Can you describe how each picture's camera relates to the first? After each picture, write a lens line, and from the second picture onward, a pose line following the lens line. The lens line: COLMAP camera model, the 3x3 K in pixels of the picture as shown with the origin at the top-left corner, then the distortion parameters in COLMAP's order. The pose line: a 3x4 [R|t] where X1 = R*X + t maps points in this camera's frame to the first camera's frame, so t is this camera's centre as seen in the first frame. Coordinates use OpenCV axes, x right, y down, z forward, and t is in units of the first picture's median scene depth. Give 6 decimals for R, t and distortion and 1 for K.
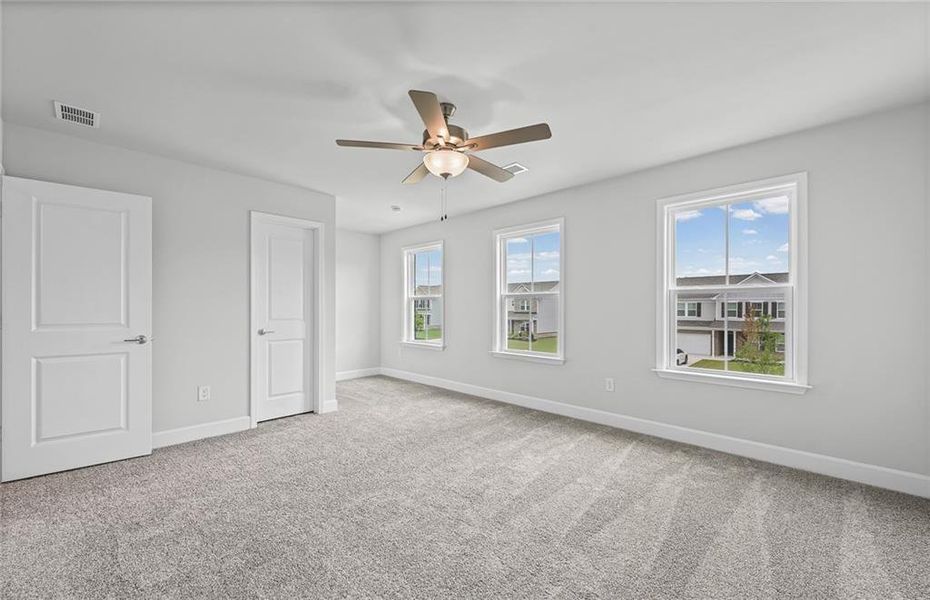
lens RADIAL K [[374.1, 0, 465.0], [0, 374.1, 300.0], [0, 0, 1]] dist [0.000507, 0.000008]
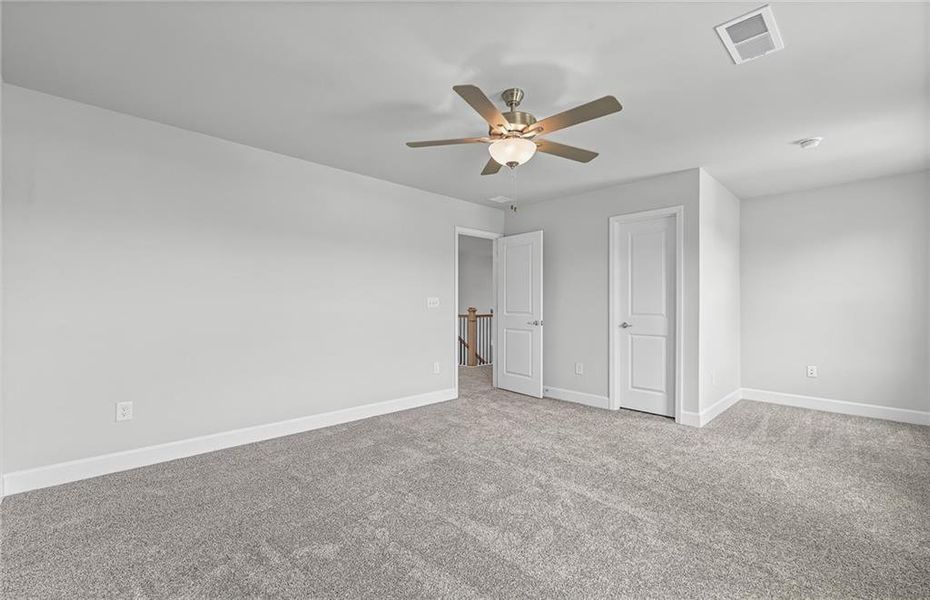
lens RADIAL K [[396.1, 0, 465.0], [0, 396.1, 300.0], [0, 0, 1]] dist [0.000314, -0.000076]
pose [[-0.033124, -0.001787, -0.999450, 0.608188], [0.022866, 0.999735, -0.002545, 0.004779], [0.999190, -0.022938, -0.033074, 0.573471]]
